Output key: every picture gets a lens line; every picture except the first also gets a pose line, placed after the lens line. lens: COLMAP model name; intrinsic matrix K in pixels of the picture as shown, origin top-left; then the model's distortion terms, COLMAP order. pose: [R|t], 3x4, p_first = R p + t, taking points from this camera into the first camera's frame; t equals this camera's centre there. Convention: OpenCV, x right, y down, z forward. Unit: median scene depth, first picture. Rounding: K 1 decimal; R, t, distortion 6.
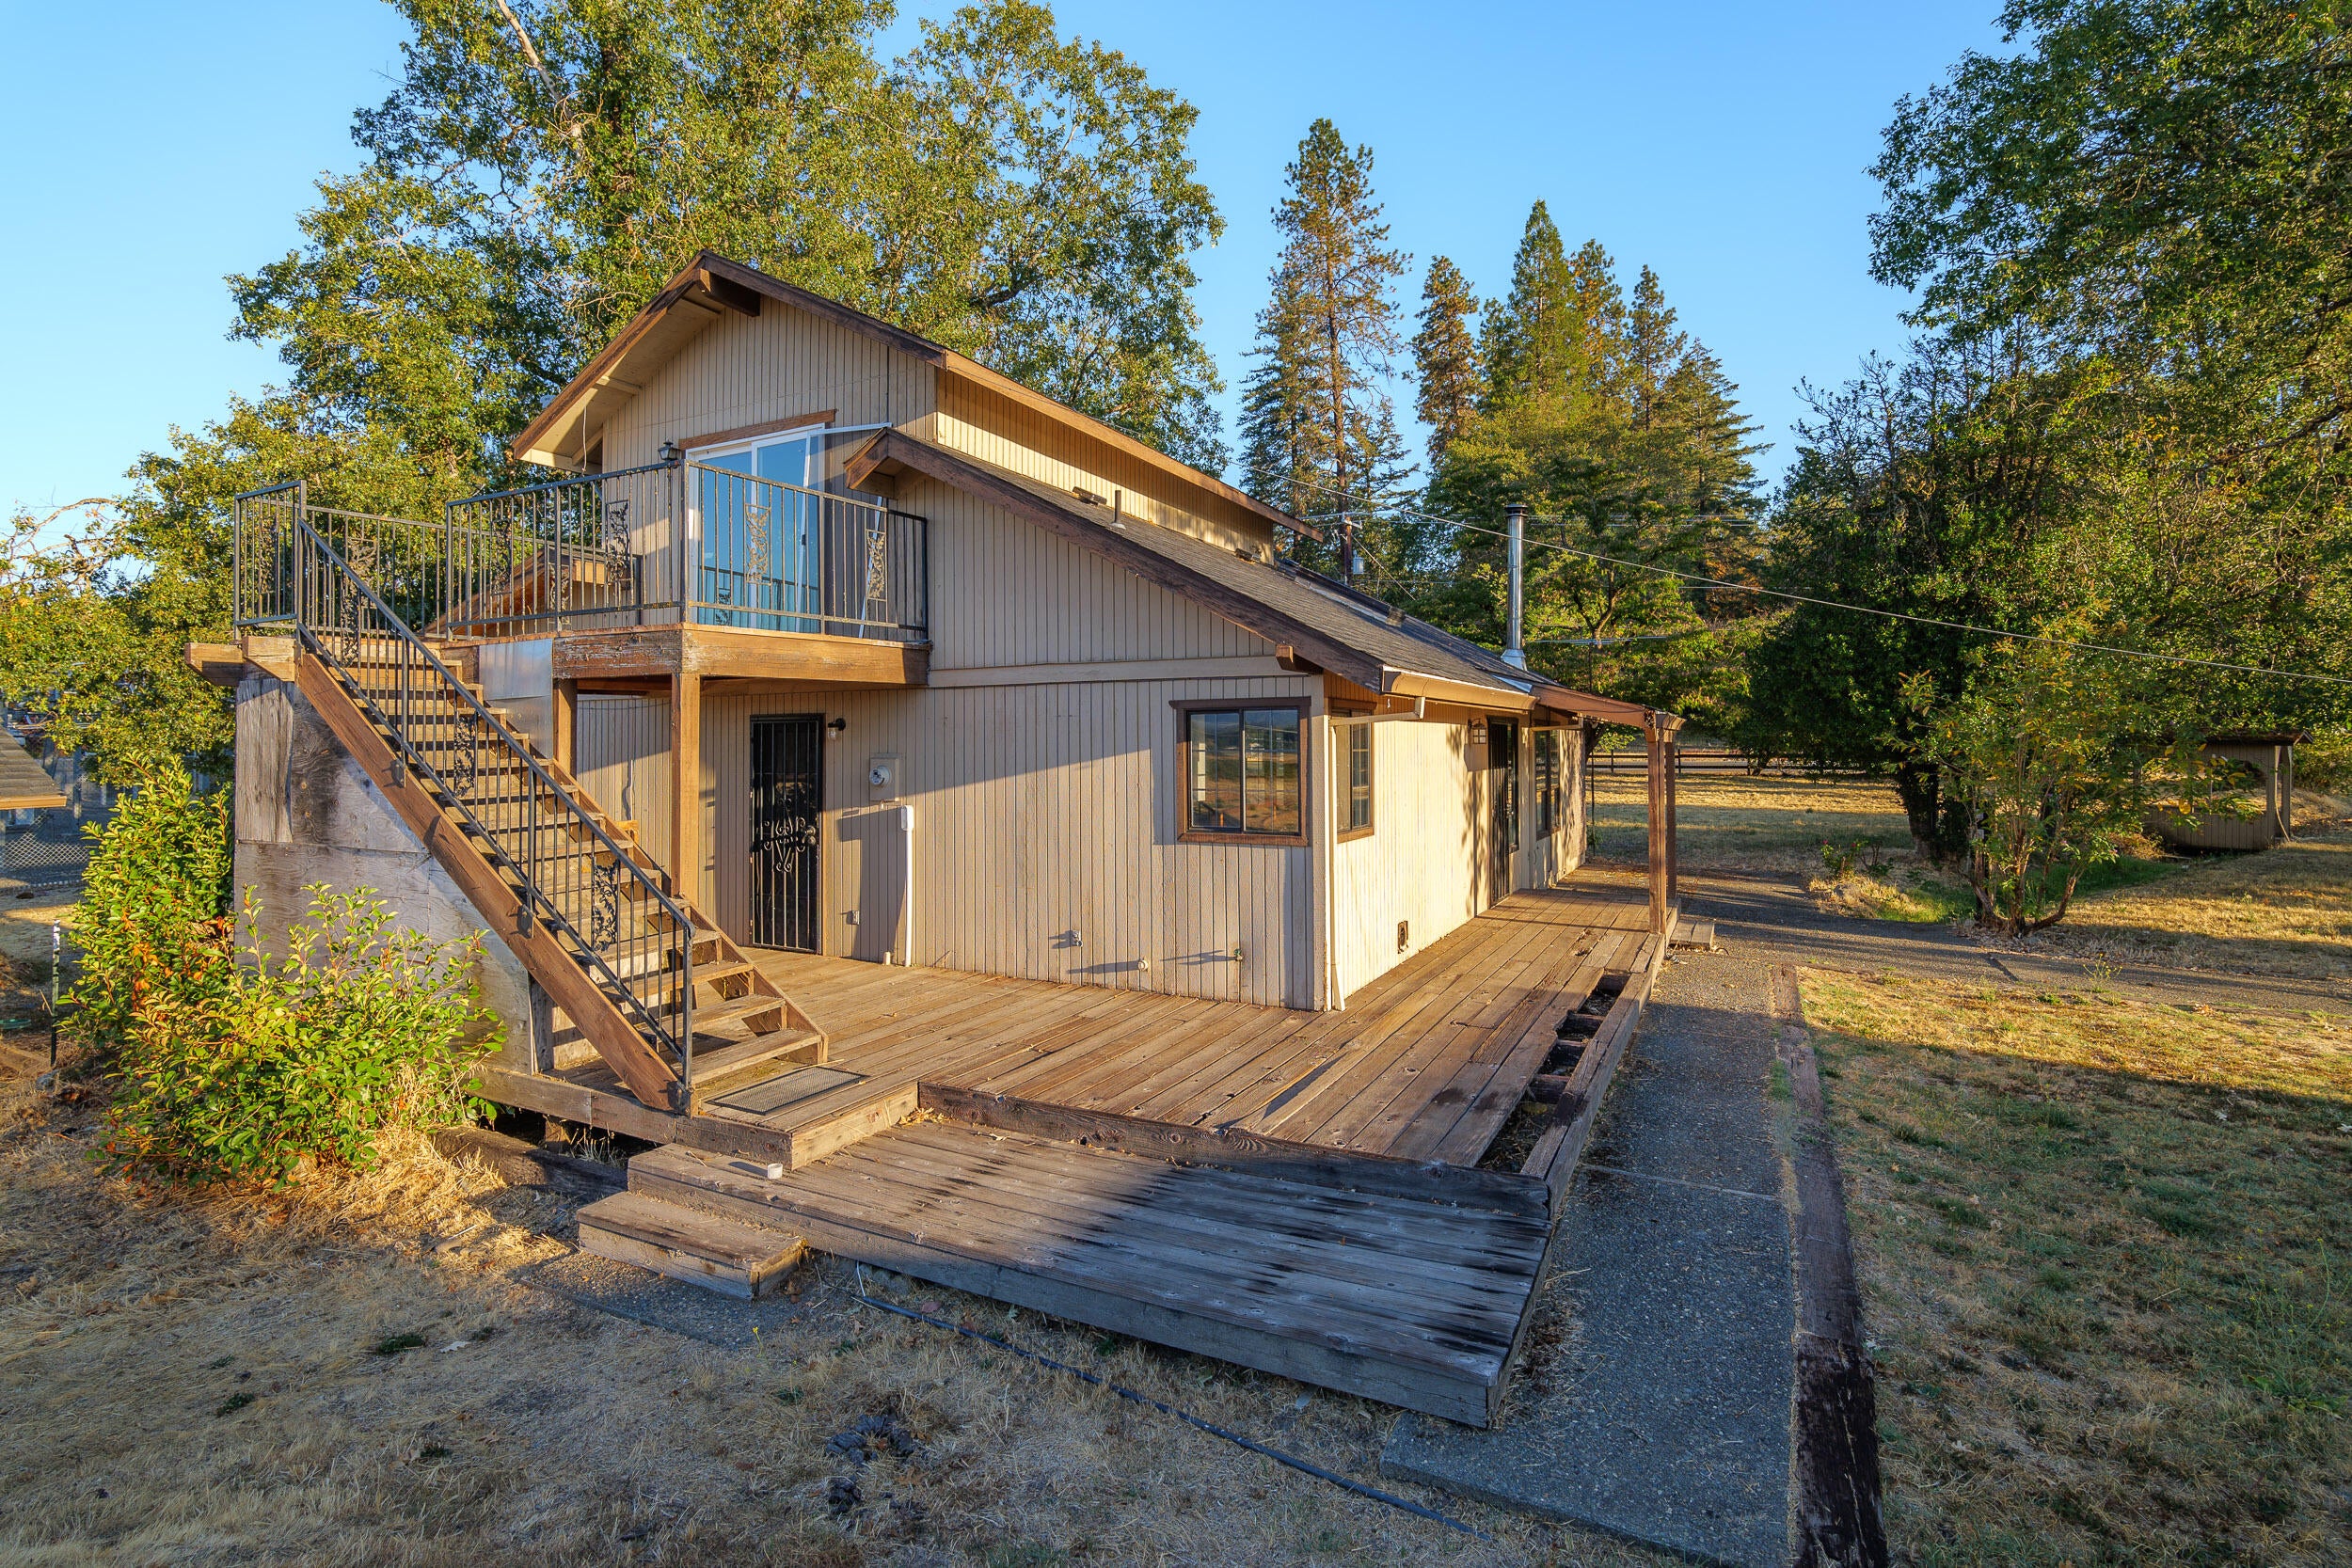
lens RADIAL K [[1136.9, 0, 1194.9], [0, 1136.9, 720.4], [0, 0, 1]] dist [-0.028837, -0.000202]
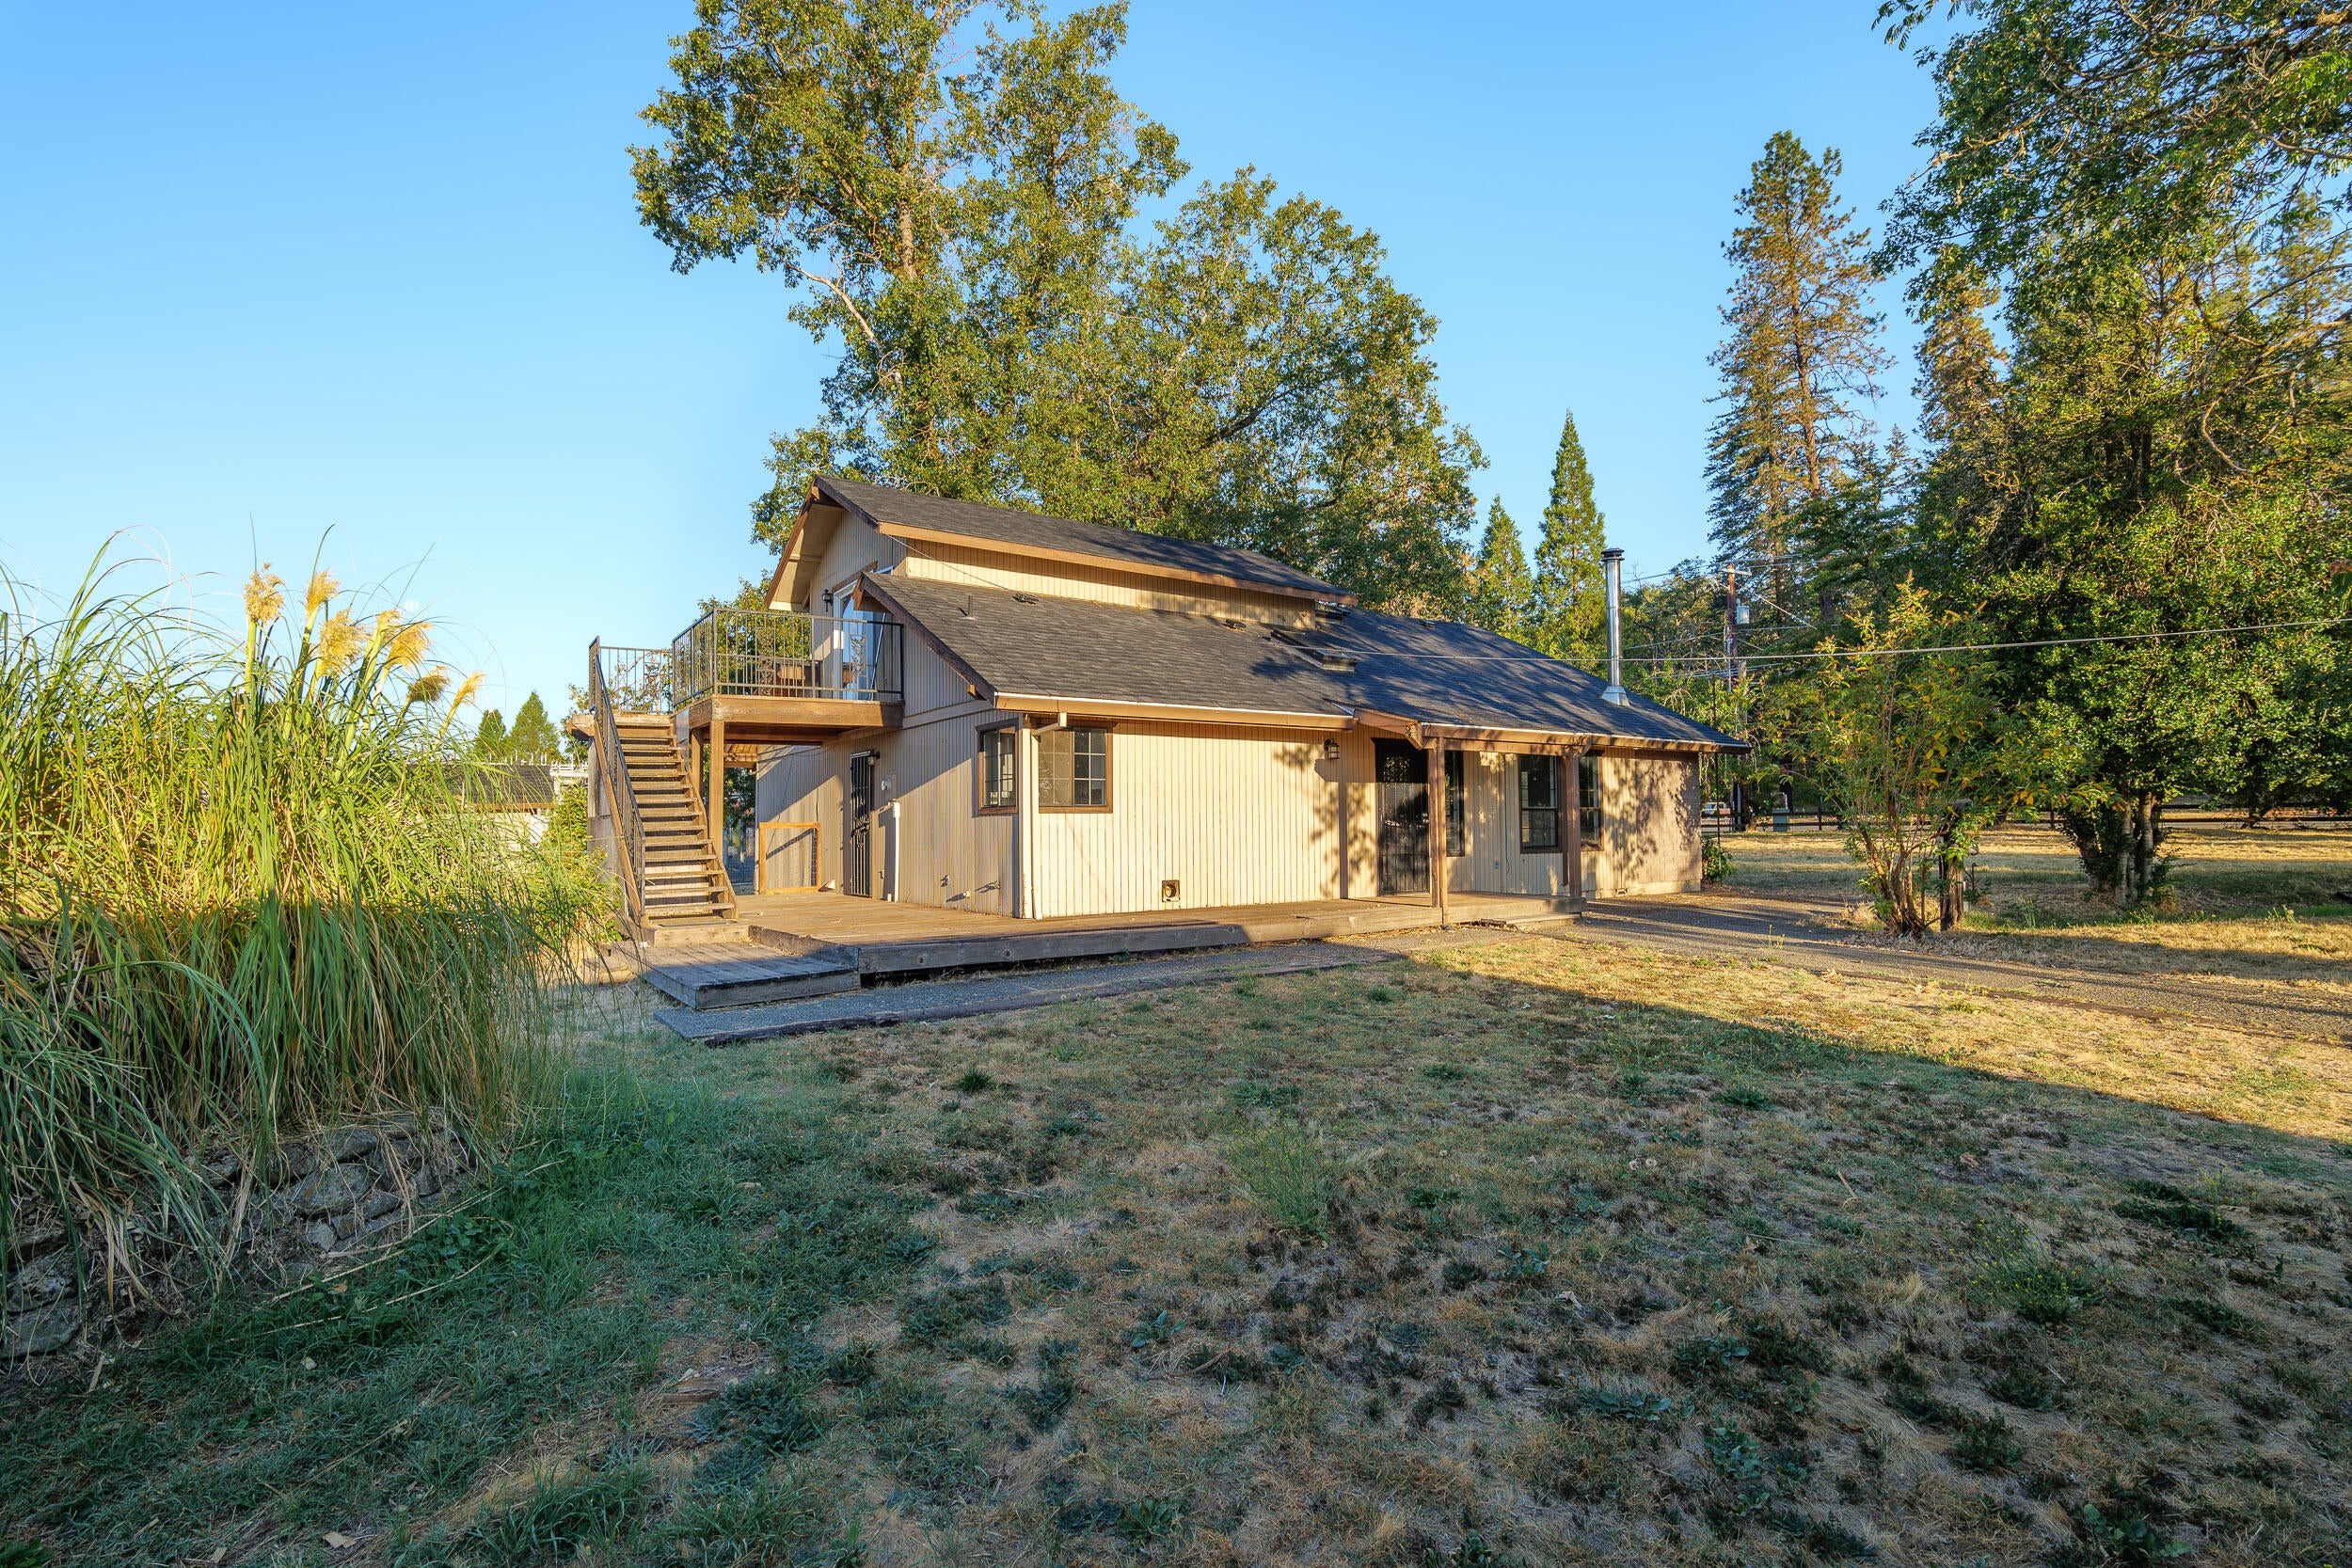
lens RADIAL K [[1136.9, 0, 1186.7], [0, 1136.9, 793.5], [0, 0, 1]] dist [-0.028837, -0.000202]
pose [[0.874051, -0.020678, -0.485394, 0.428826], [0.015102, 0.999767, -0.015397, 0.044398], [0.485599, 0.006127, 0.874160, -0.100571]]
